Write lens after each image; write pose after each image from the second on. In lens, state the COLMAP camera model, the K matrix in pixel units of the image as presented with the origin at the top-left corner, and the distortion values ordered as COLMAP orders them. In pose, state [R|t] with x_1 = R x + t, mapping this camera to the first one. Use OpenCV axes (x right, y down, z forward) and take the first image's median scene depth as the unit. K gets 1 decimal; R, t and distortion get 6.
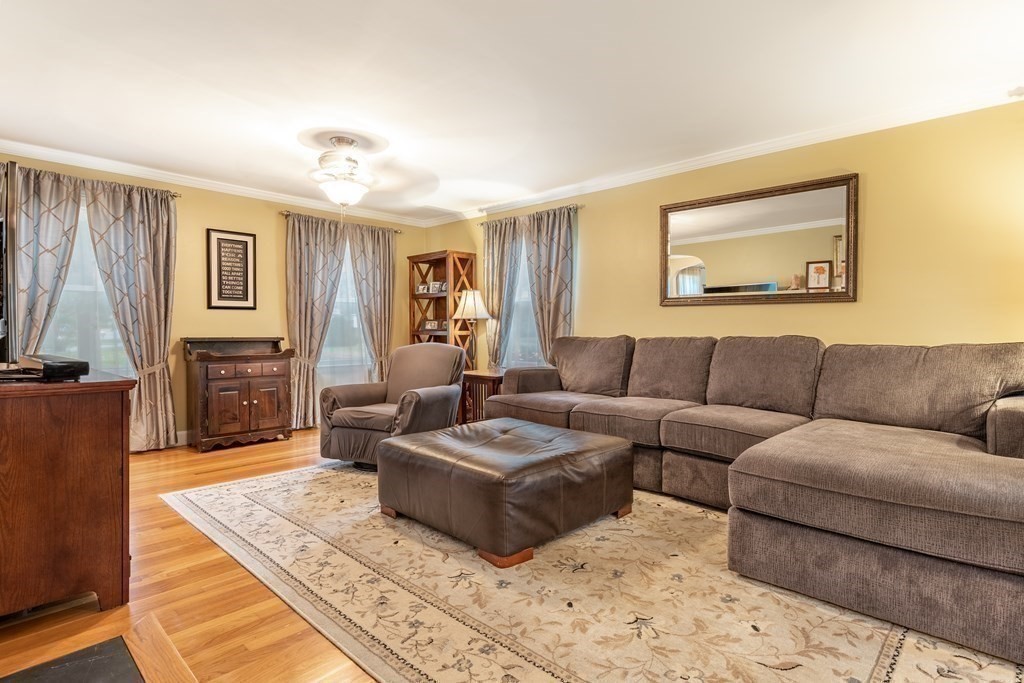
lens RADIAL K [[514.5, 0, 529.1], [0, 514.5, 339.5], [0, 0, 1]] dist [0.012783, -0.000139]
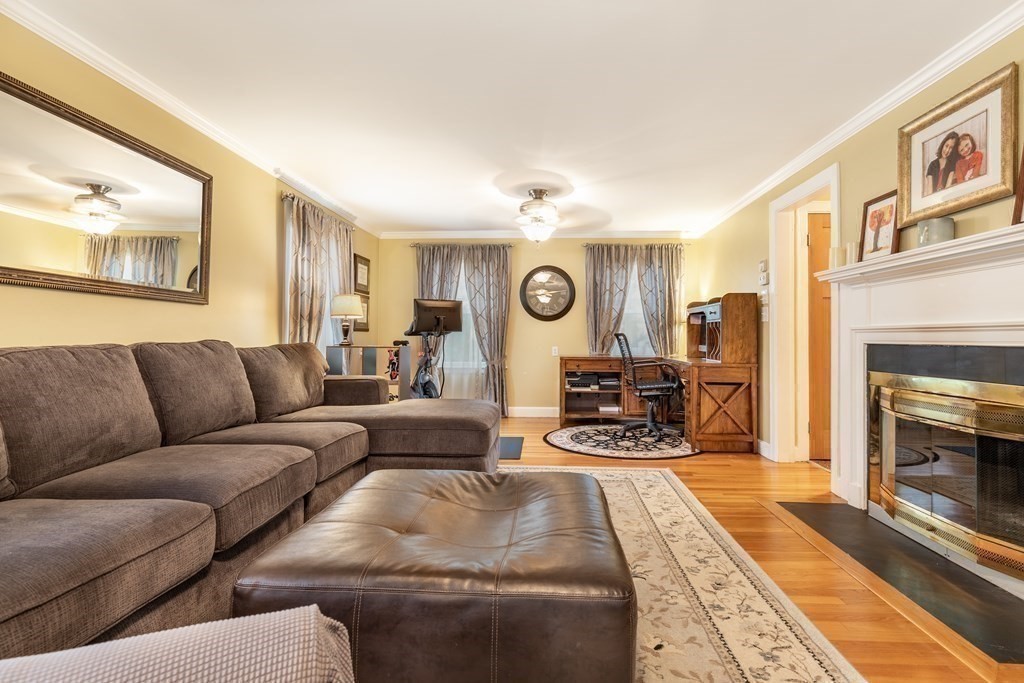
lens RADIAL K [[496.8, 0, 525.1], [0, 496.8, 330.6], [0, 0, 1]] dist [0.009653, -0.000134]
pose [[-0.641508, 0.007074, 0.767084, -0.685836], [0.010911, 0.999940, -0.000097, -0.026845], [-0.767039, 0.008307, -0.641547, 1.632930]]
